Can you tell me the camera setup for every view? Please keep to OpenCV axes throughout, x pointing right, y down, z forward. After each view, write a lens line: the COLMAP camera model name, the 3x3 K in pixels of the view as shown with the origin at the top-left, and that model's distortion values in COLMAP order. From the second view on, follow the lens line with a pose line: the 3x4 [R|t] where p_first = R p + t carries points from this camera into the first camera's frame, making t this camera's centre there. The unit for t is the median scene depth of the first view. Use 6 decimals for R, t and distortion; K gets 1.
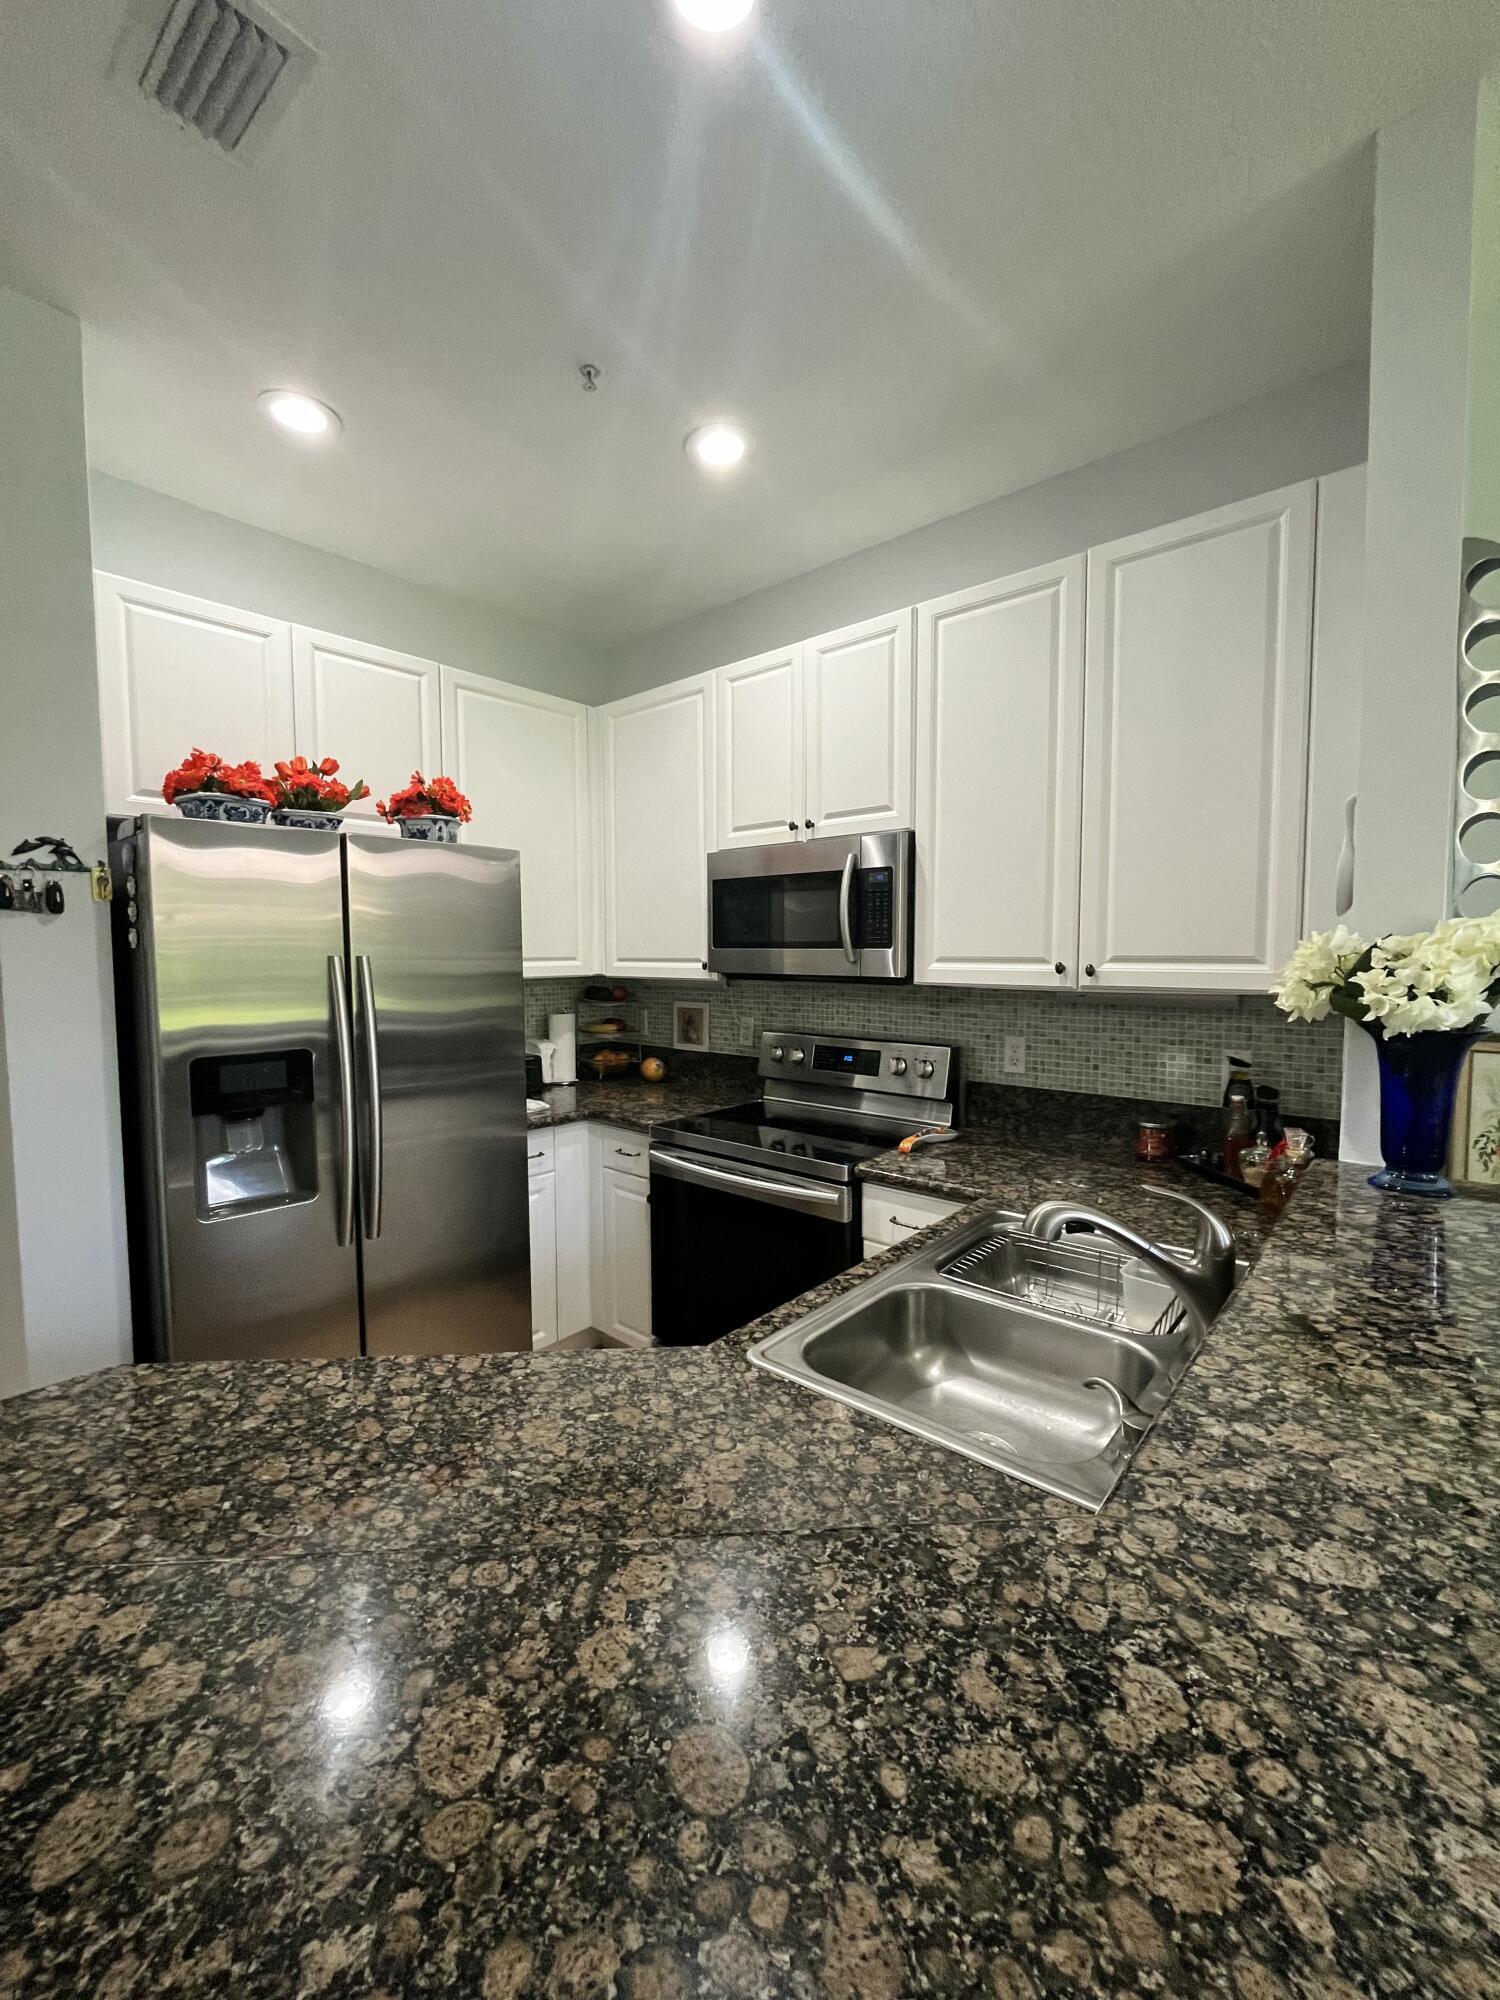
lens RADIAL K [[812.7, 0, 746.1], [0, 812.7, 995.6], [0, 0, 1]] dist [-0.001829, 0.000403]
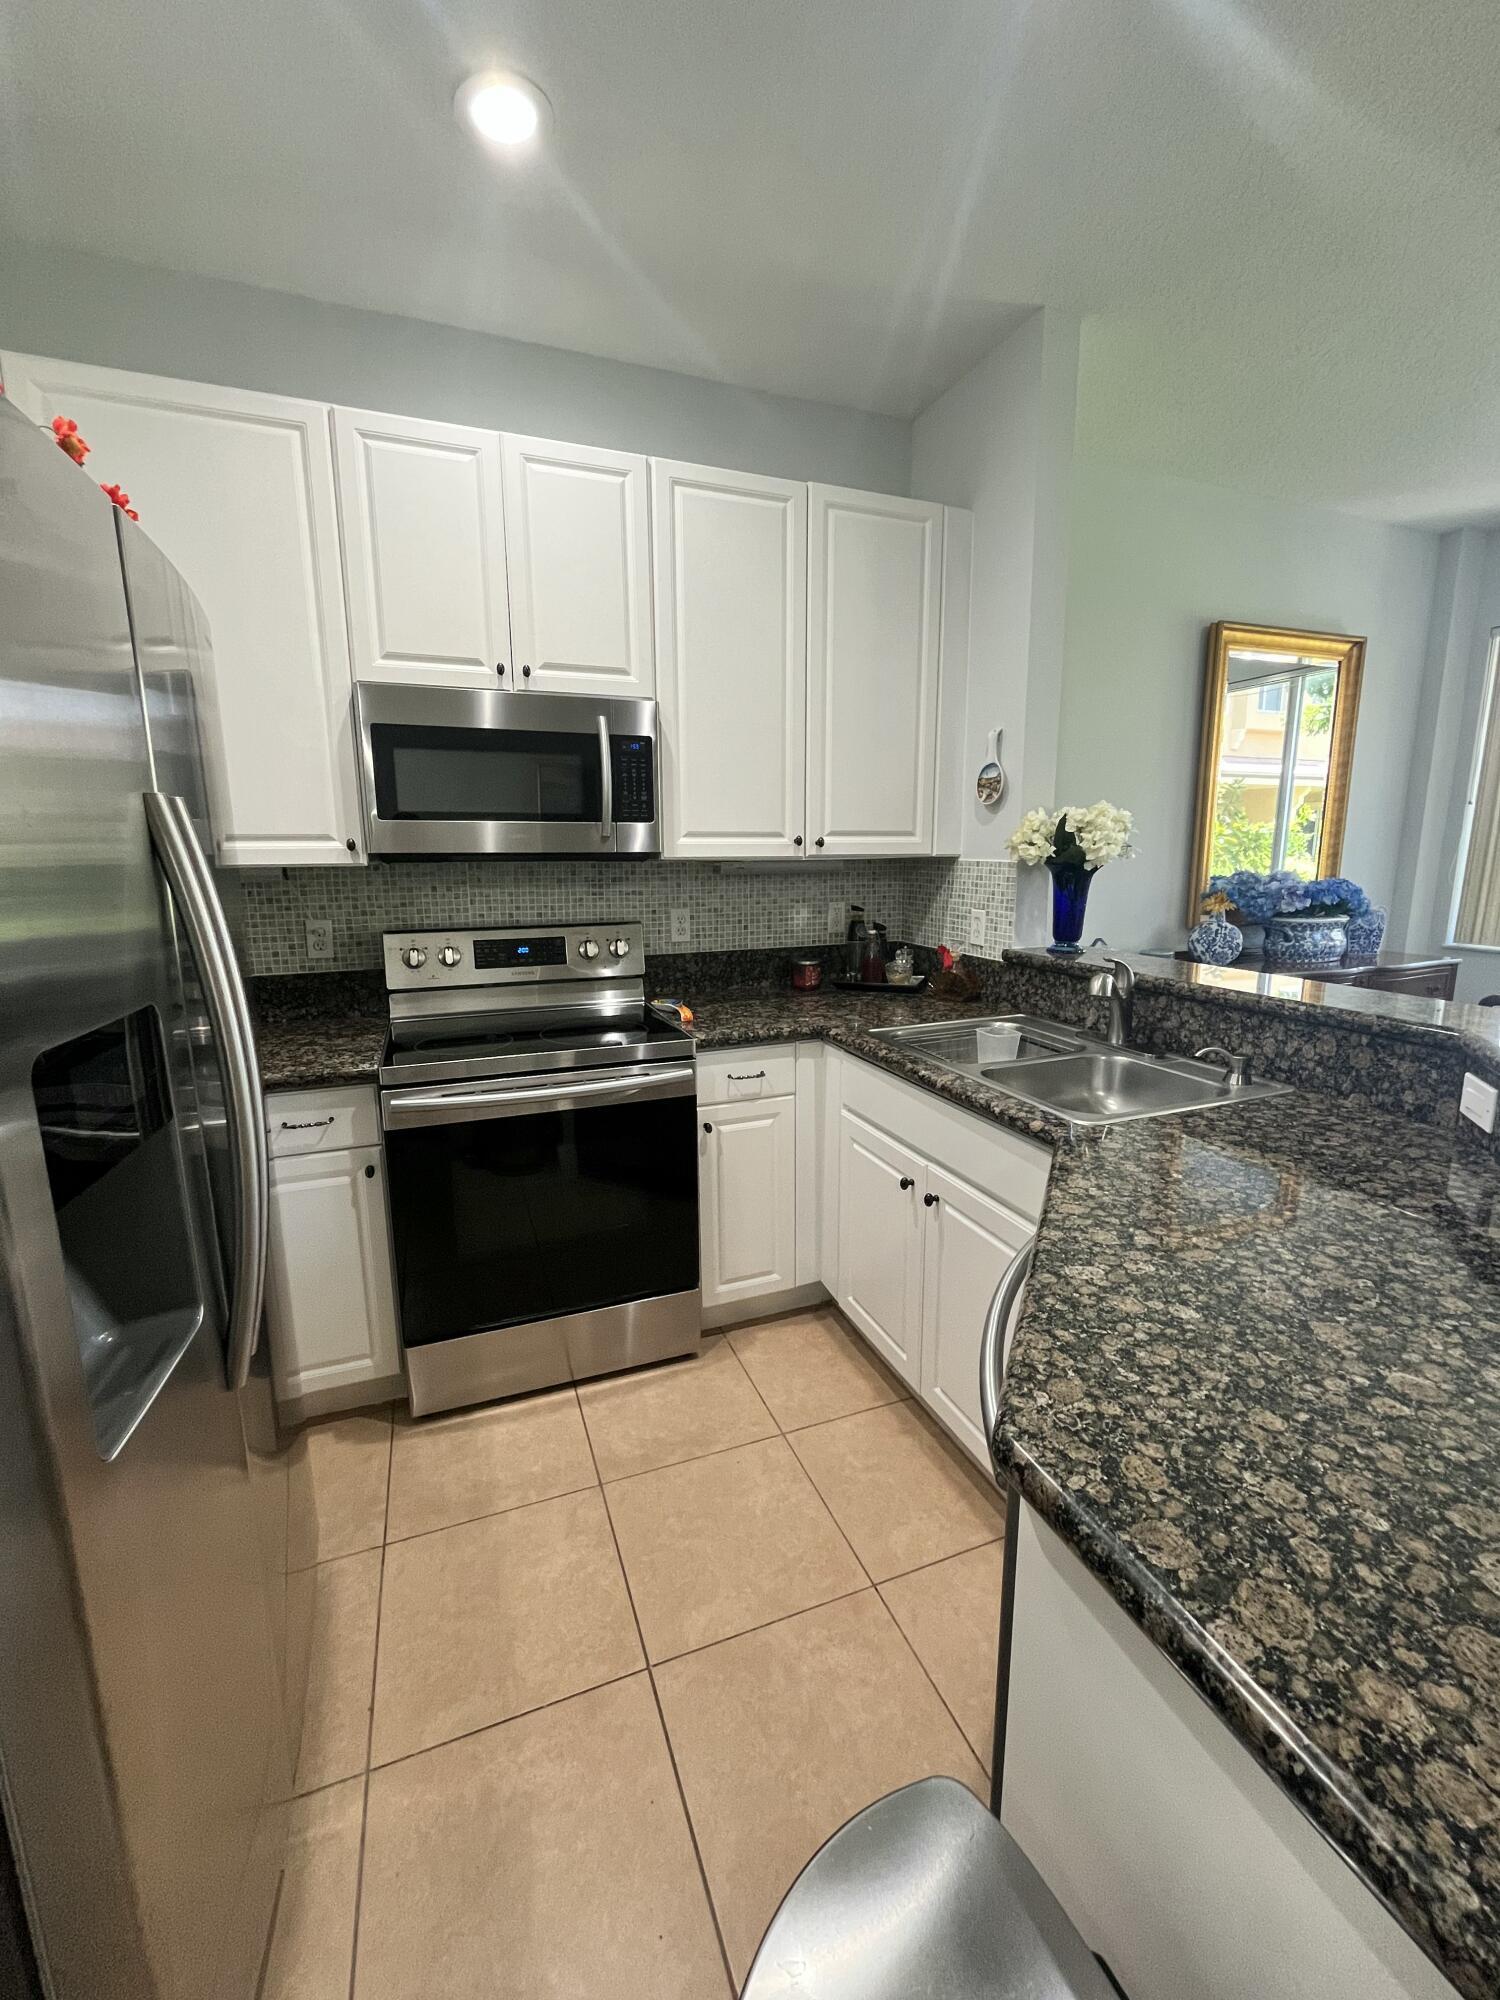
lens RADIAL K [[812.7, 0, 752.5], [0, 812.7, 995.1], [0, 0, 1]] dist [-0.001829, 0.000403]
pose [[0.461973, -0.154000, 0.873421, -0.728990], [0.055470, 0.987898, 0.144844, 0.014088], [-0.885157, -0.018465, 0.464925, 0.477663]]
